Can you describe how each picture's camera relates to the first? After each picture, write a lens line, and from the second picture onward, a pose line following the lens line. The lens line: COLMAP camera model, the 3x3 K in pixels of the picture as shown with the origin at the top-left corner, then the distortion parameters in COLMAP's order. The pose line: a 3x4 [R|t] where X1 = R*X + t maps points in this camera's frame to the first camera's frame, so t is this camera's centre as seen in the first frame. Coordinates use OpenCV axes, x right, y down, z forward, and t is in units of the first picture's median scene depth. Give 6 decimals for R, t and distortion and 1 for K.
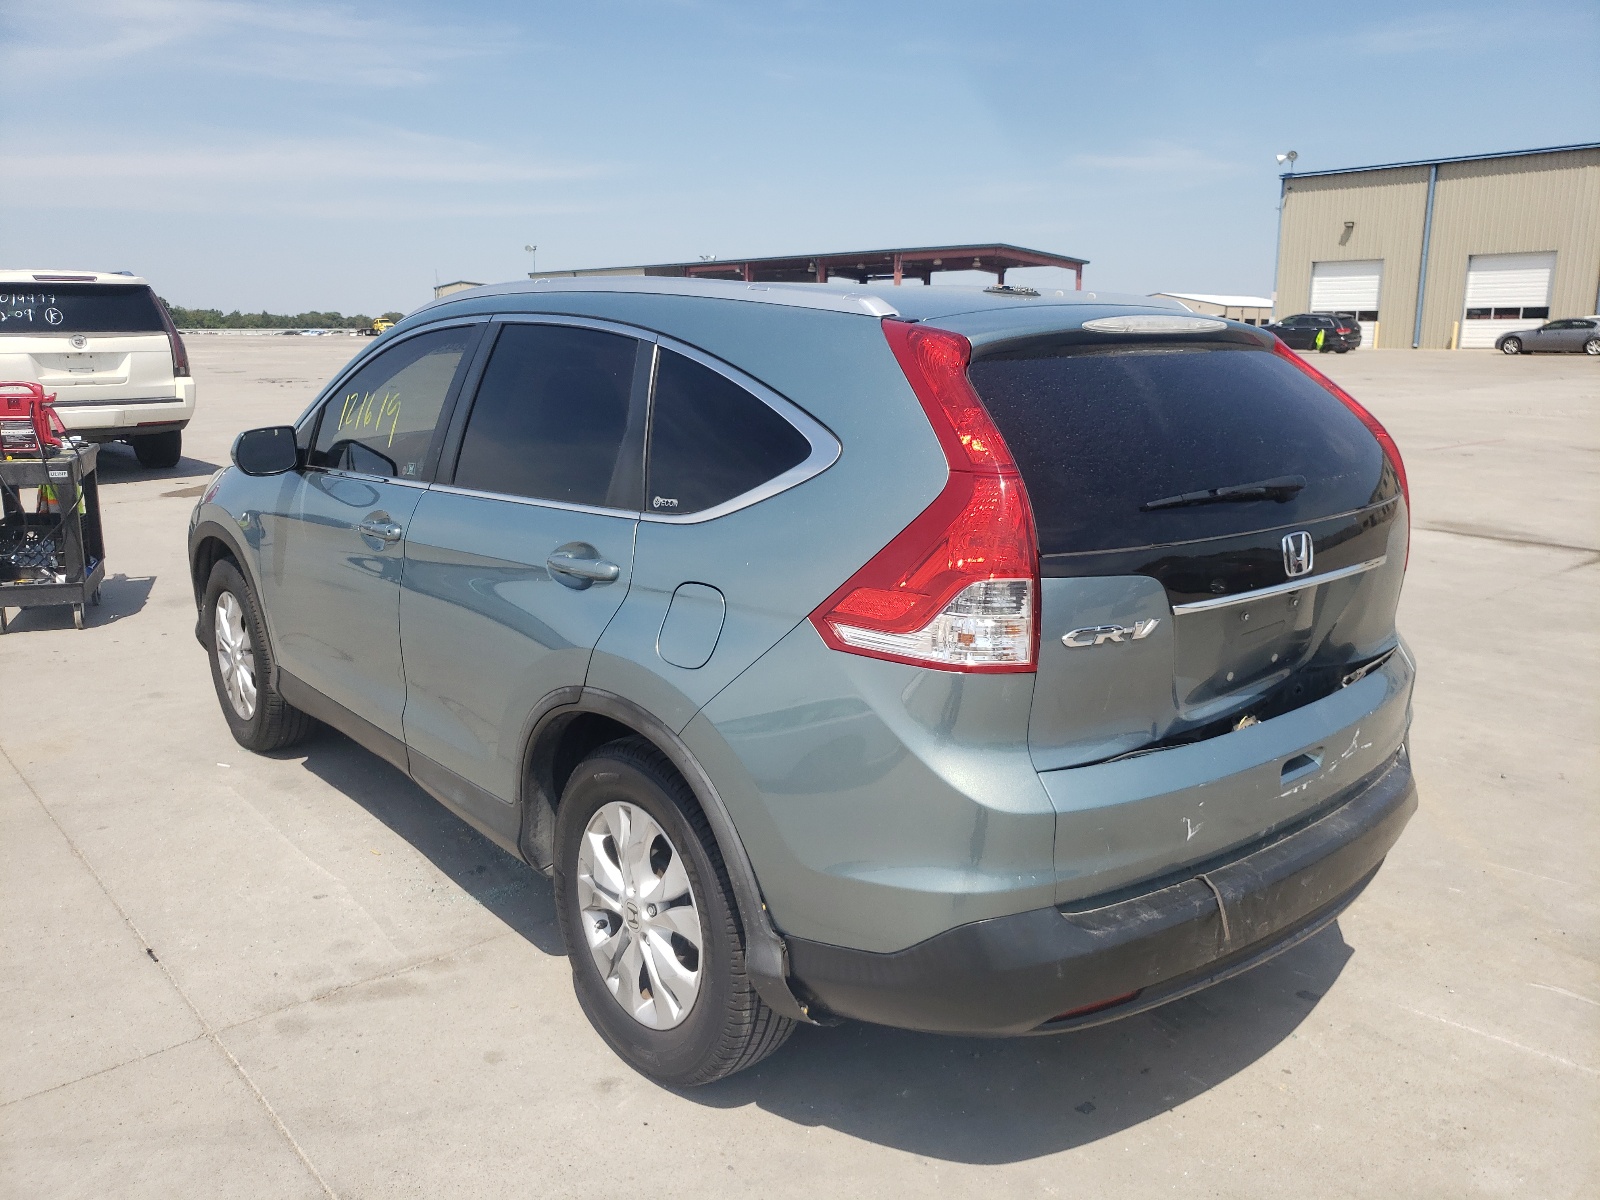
lens RADIAL K [[1261.9, 0, 797.7], [0, 1261.9, 604.7], [0, 0, 1]] dist [0.012860, 0.017354]
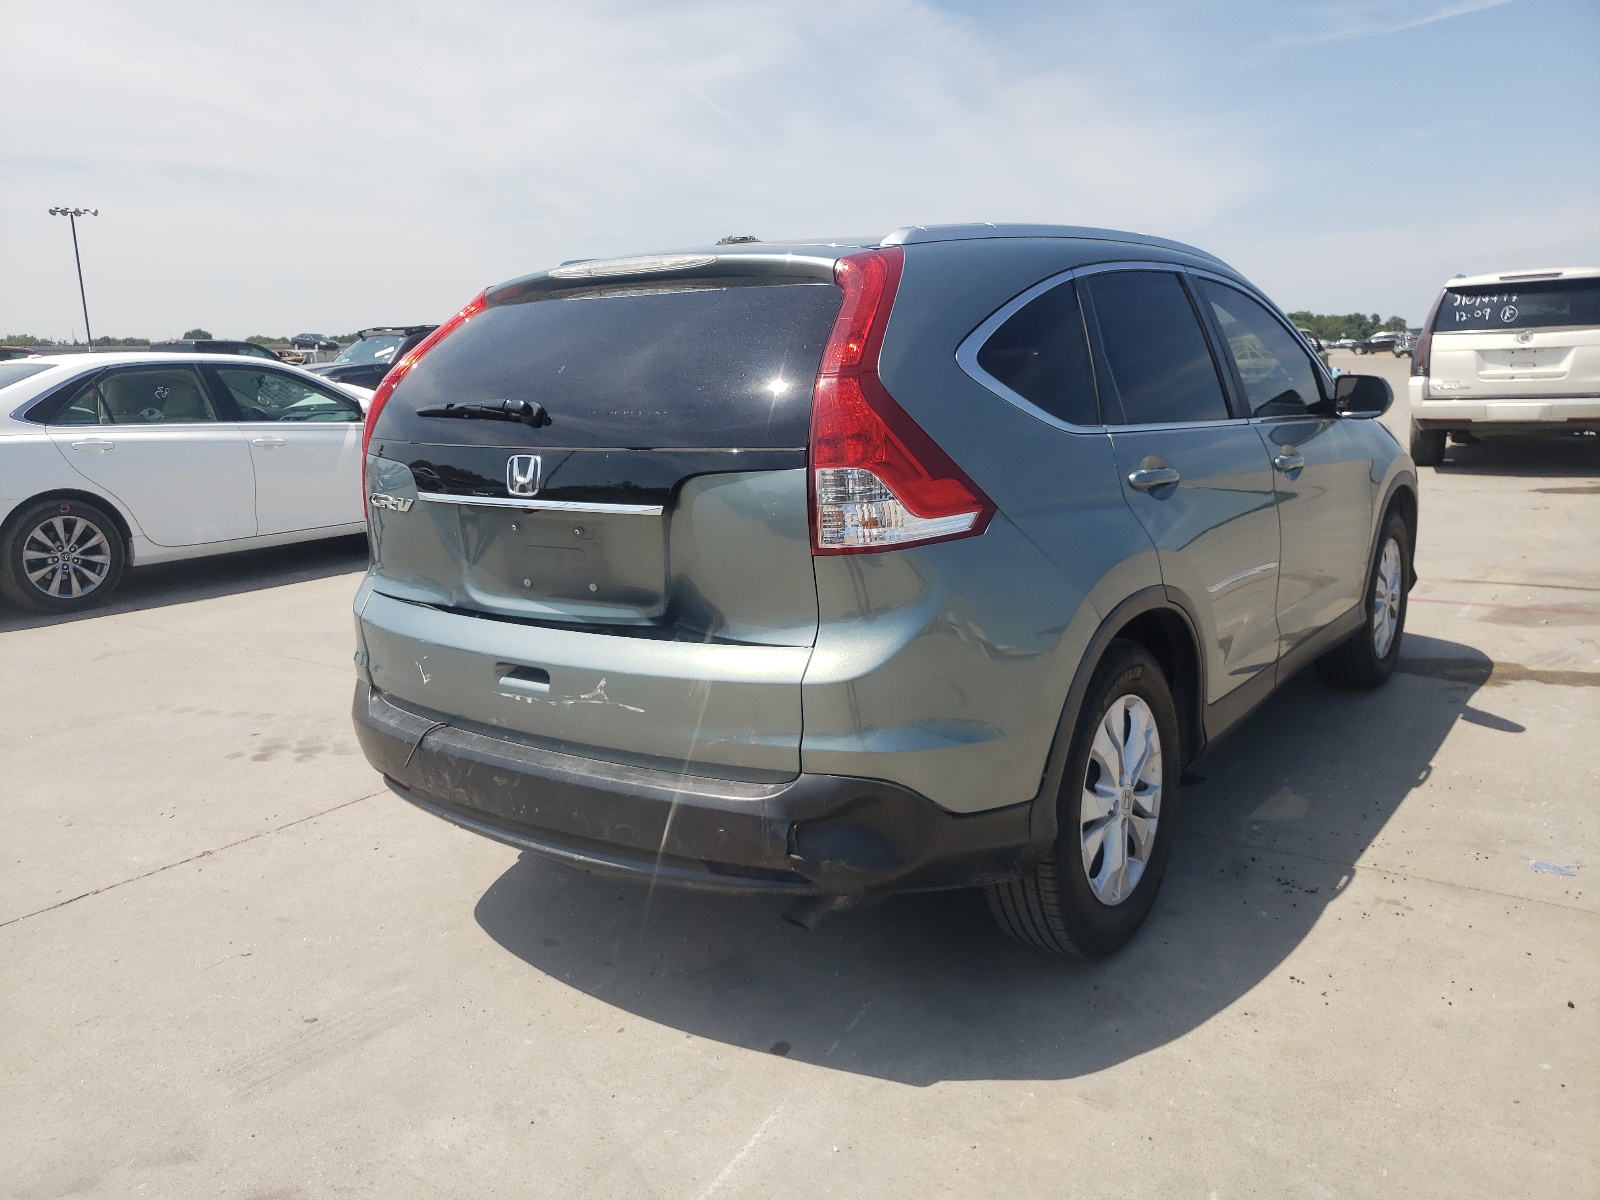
lens RADIAL K [[1261.9, 0, 803.5], [0, 1261.9, 598.2], [0, 0, 1]] dist [0.012860, 0.017354]
pose [[0.227417, 0.172031, -0.958482, 0.327548], [-0.186271, 0.973782, 0.130581, -0.026927], [0.955816, 0.148841, 0.253499, 0.213417]]
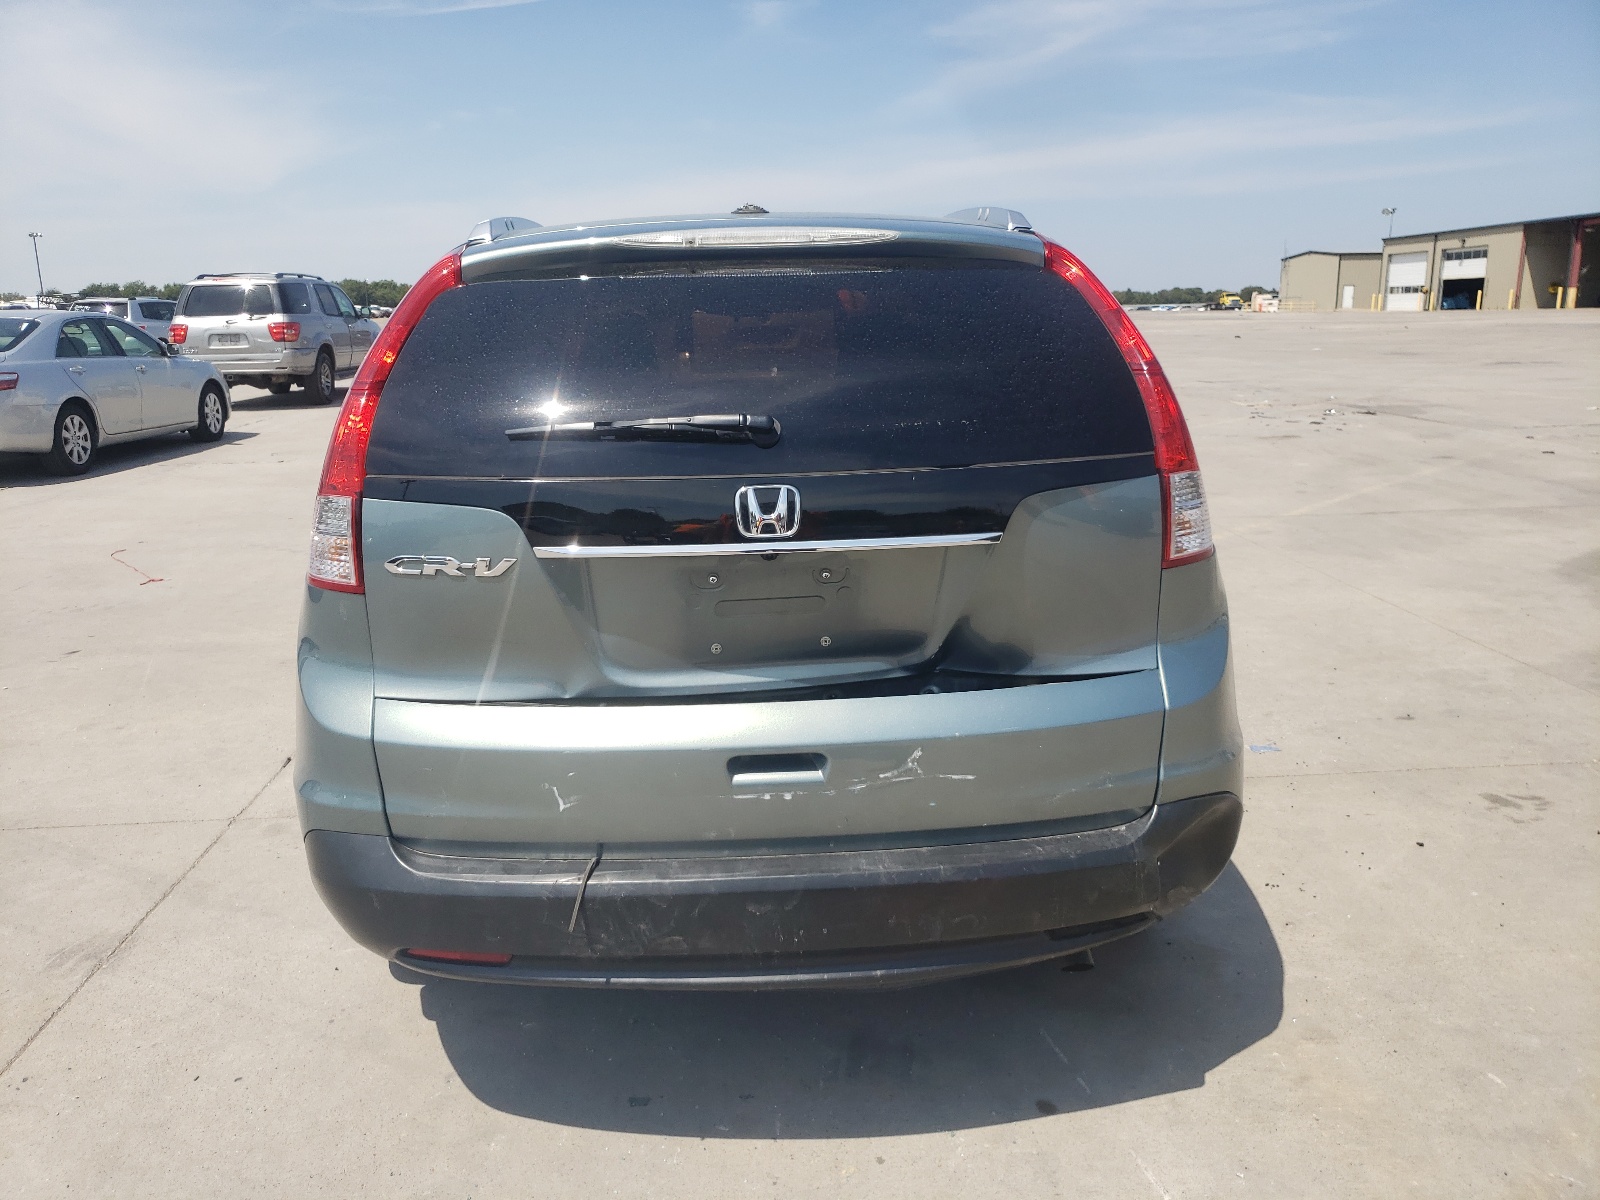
lens RADIAL K [[1261.9, 0, 788.8], [0, 1261.9, 601.5], [0, 0, 1]] dist [0.012860, 0.017354]
pose [[0.787021, 0.122864, -0.604568, 0.199789], [-0.113175, 0.992091, 0.054290, -0.006088], [0.606457, 0.025695, 0.794701, 0.078985]]
